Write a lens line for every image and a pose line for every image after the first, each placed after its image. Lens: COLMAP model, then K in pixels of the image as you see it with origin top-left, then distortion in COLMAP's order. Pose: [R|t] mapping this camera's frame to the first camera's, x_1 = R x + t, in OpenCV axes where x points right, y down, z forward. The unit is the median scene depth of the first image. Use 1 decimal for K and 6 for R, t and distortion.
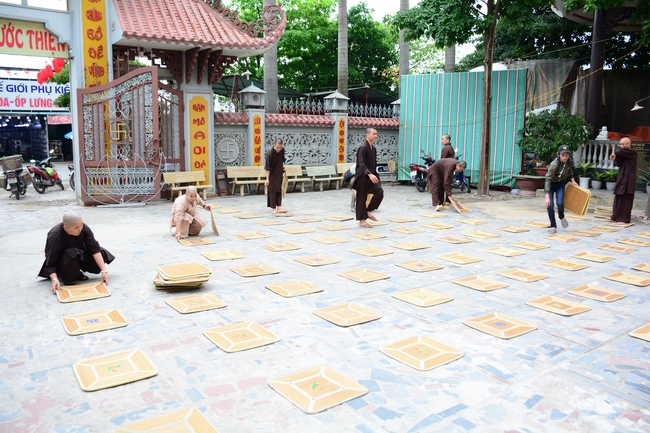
lens RADIAL K [[503.1, 0, 332.5], [0, 503.1, 216.7], [0, 0, 1]] dist [-0.136935, 0.095848]
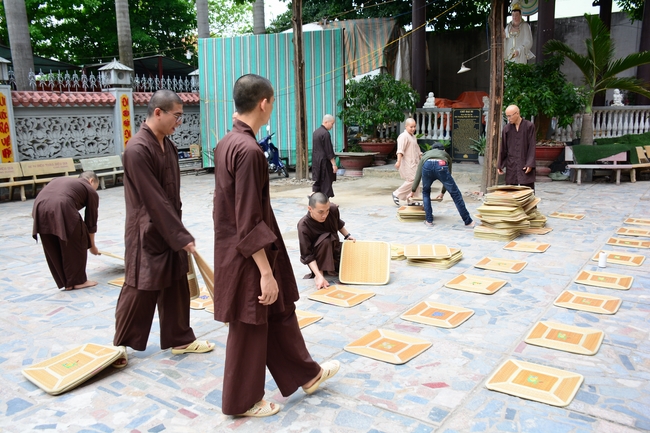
lens RADIAL K [[540.3, 0, 325.0], [0, 540.3, 216.5], [0, 0, 1]] dist [-0.090657, 0.117032]
pose [[0.951060, -0.092685, 0.294780, 0.055417], [0.083270, 0.995539, 0.044362, -0.016217], [-0.297576, -0.017645, 0.954535, 0.098196]]
